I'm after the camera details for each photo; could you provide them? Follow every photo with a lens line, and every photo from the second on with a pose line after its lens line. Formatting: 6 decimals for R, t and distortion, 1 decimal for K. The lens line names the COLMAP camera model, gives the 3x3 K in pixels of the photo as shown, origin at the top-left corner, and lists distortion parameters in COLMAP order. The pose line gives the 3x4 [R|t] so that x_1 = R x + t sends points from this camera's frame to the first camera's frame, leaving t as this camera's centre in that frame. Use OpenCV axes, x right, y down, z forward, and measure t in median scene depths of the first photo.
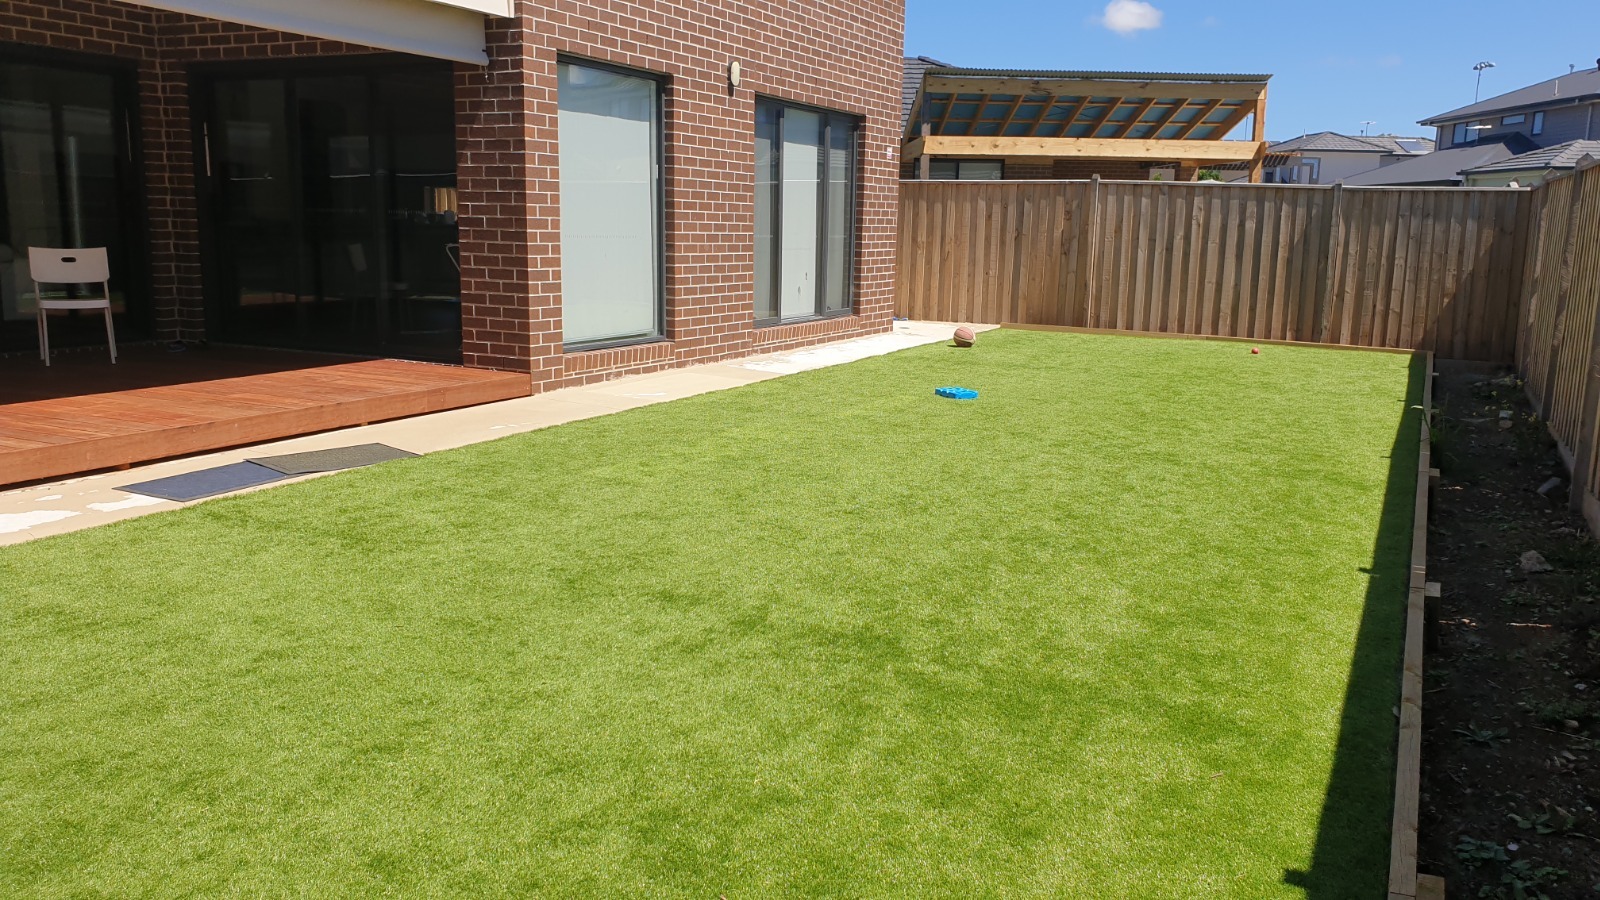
lens RADIAL K [[1262.5, 0, 800.0], [0, 1262.5, 450.0], [0, 0, 1]] dist [0.141850, -0.218910]
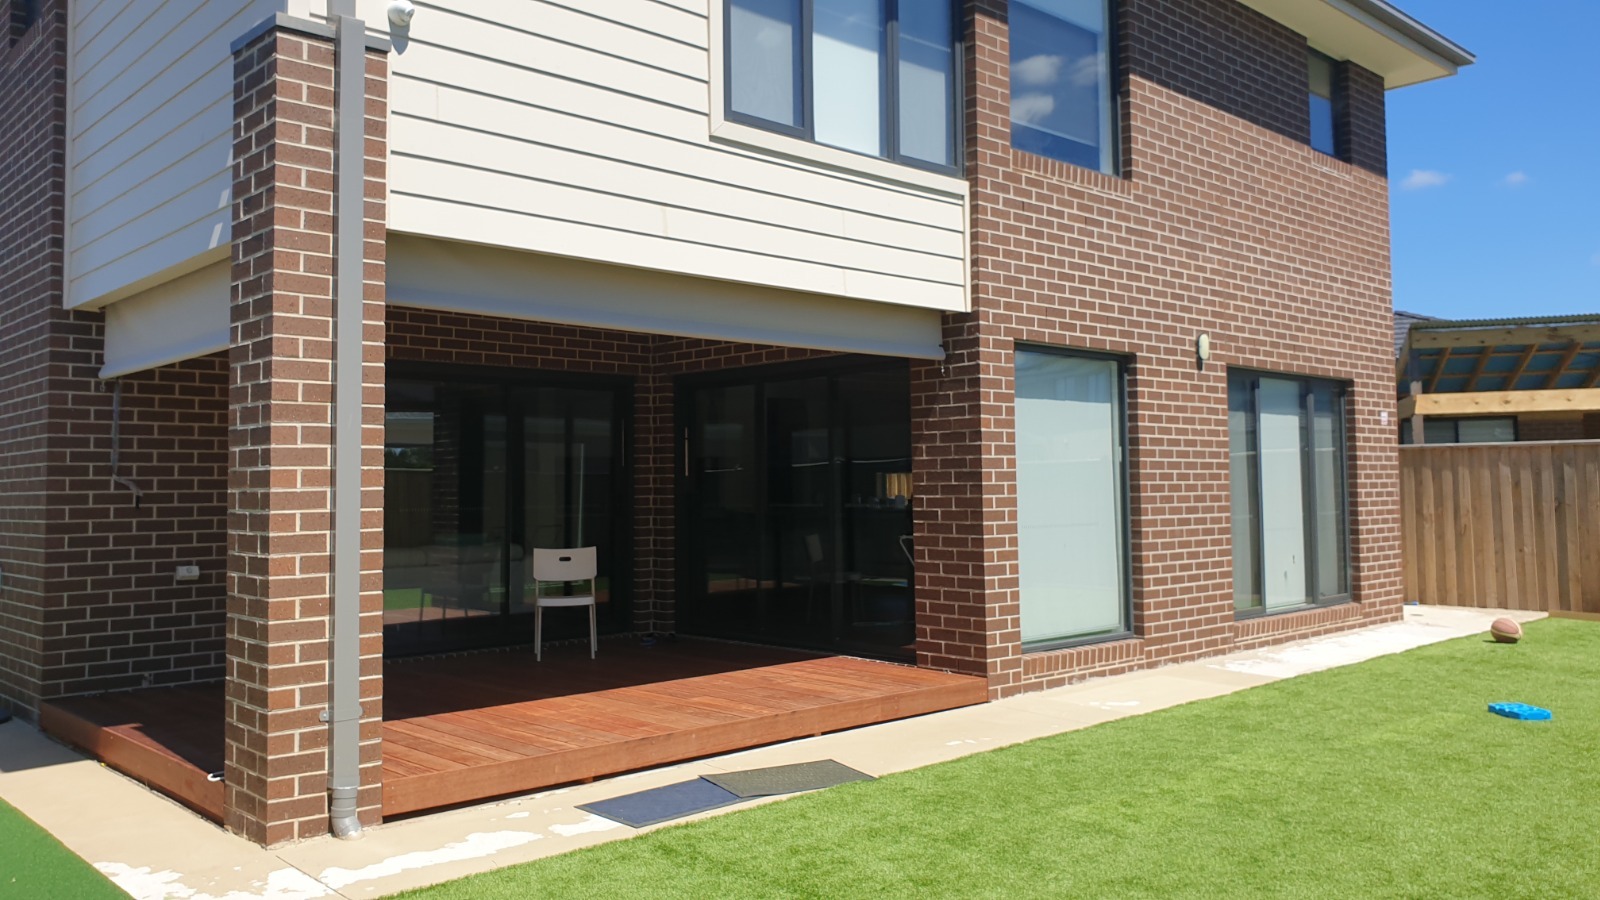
lens RADIAL K [[1270.4, 0, 780.8], [0, 1270.4, 423.0], [0, 0, 1]] dist [0.082670, -0.121463]
pose [[0.938195, -0.048210, -0.342732, -0.023196], [-0.031750, 0.974087, -0.223933, -0.023731], [0.344647, 0.220975, 0.912353, 0.059902]]
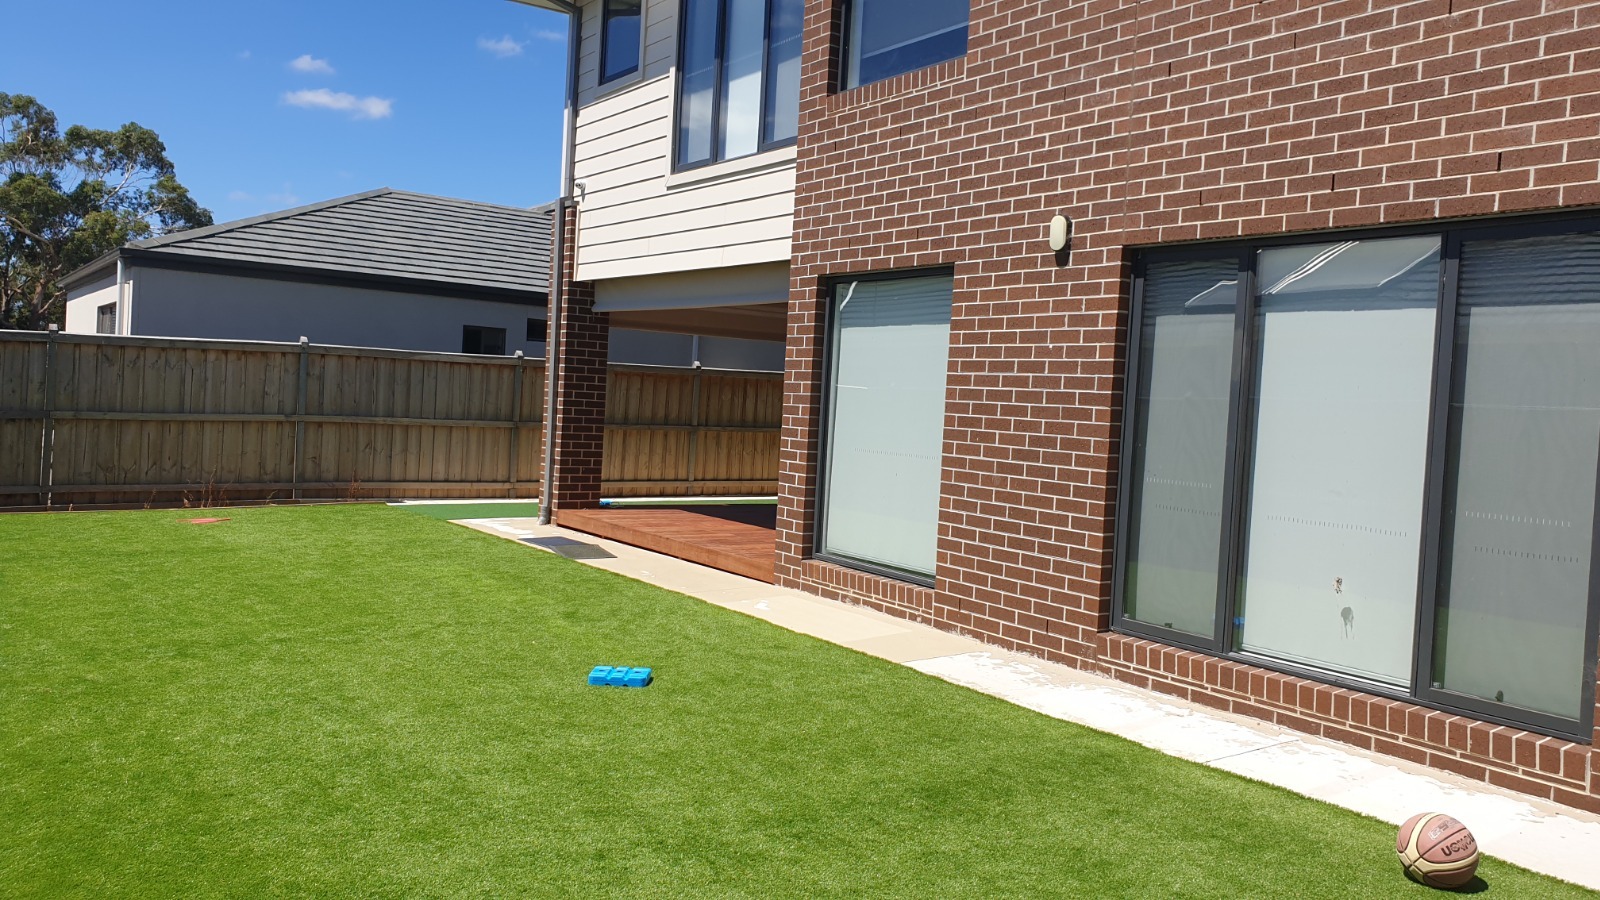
lens RADIAL K [[1262.5, 0, 800.0], [0, 1262.5, 450.0], [0, 0, 1]] dist [0.141850, -0.218910]
pose [[-0.492958, -0.010196, -0.869994, 0.610903], [-0.215770, 0.970127, 0.110890, -0.235929], [0.842874, 0.242383, -0.480432, 1.268733]]
